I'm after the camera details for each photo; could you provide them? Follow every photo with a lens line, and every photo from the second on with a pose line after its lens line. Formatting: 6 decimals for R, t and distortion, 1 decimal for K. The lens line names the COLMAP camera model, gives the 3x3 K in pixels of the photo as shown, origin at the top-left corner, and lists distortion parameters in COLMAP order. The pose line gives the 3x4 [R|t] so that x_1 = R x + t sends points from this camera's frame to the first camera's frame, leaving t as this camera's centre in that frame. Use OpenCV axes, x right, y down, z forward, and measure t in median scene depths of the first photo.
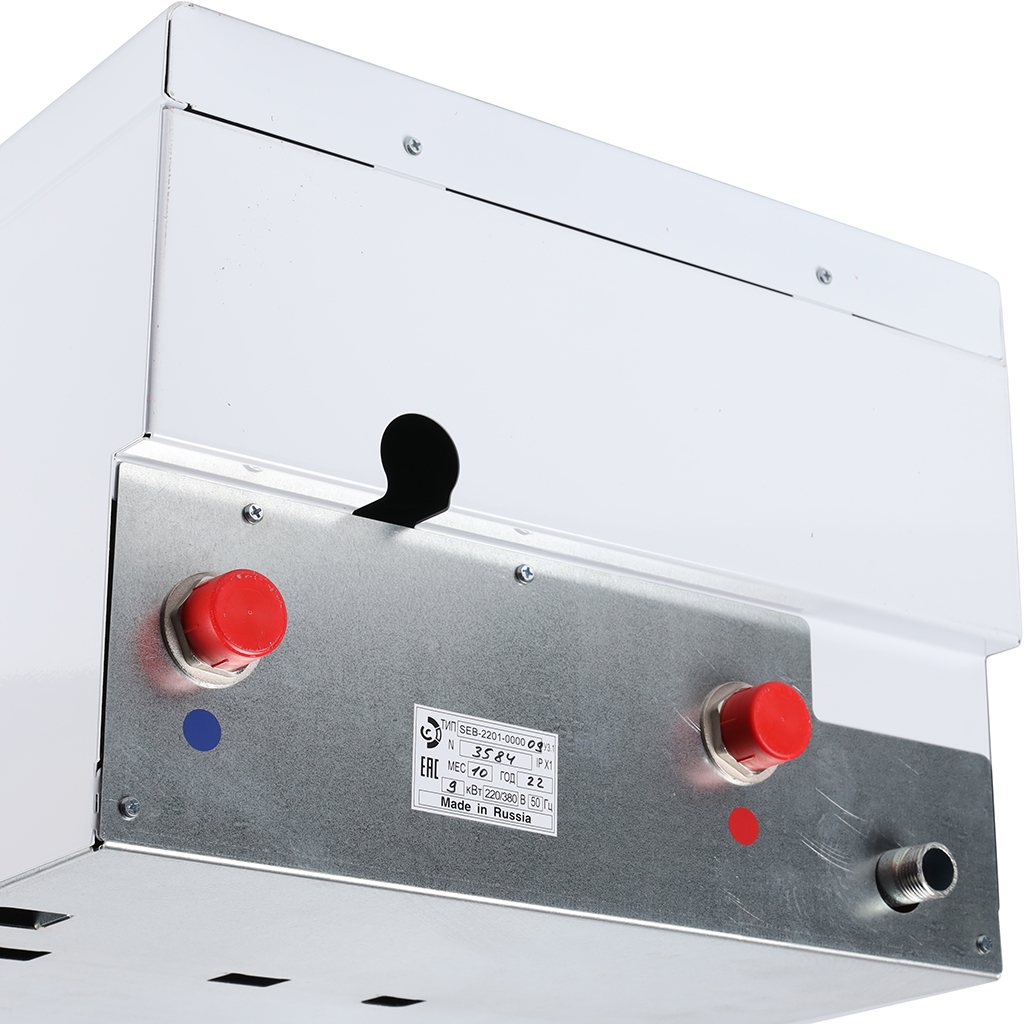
lens RADIAL K [[2980.9, 0, 512.0], [0, 2980.9, 512.0], [0, 0, 1]] dist [0.124103, 0.021735]
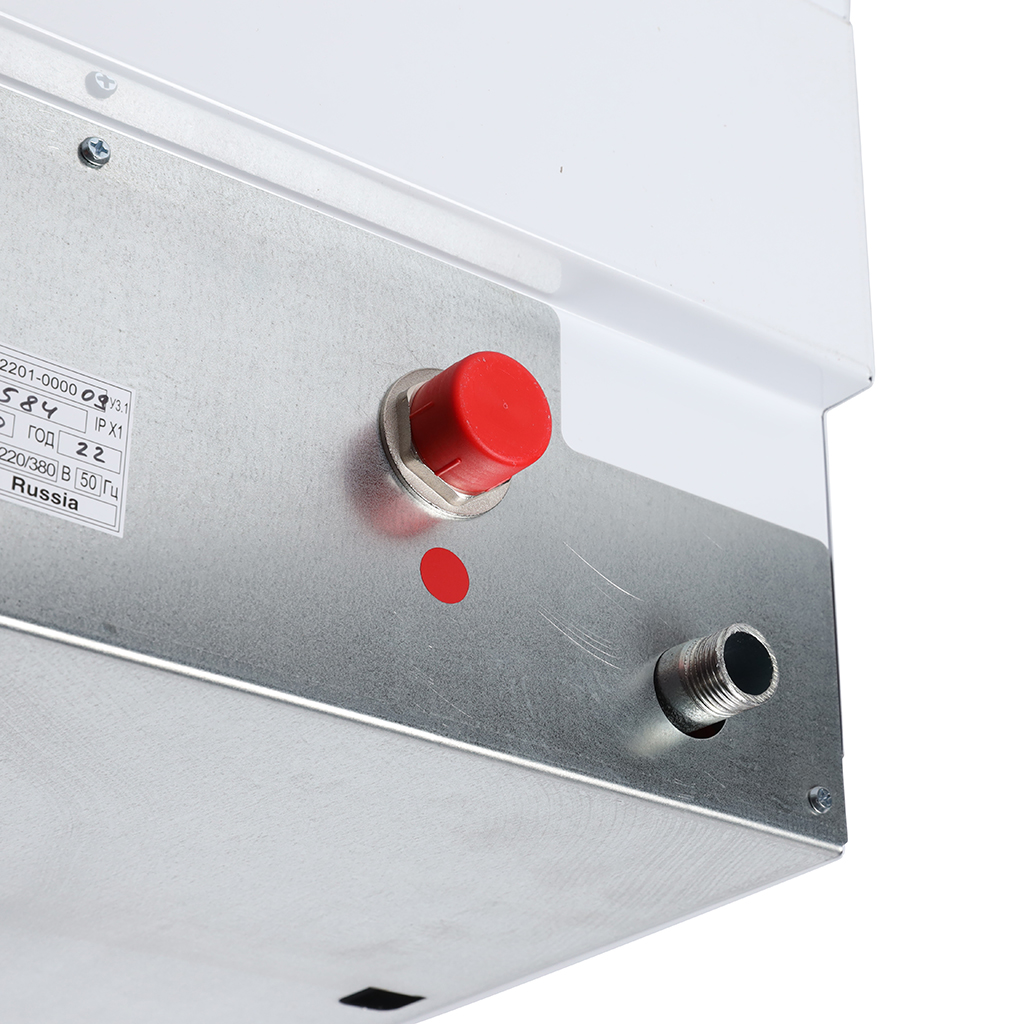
lens RADIAL K [[2784.3, 0, 512.0], [0, 2784.3, 512.0], [0, 0, 1]] dist [0.041780, 0.421722]
pose [[0.999242, 0.010789, 0.037415, 0.068282], [-0.006626, 0.993948, -0.109651, 0.154151], [-0.038372, 0.109320, 0.993266, 0.398895]]
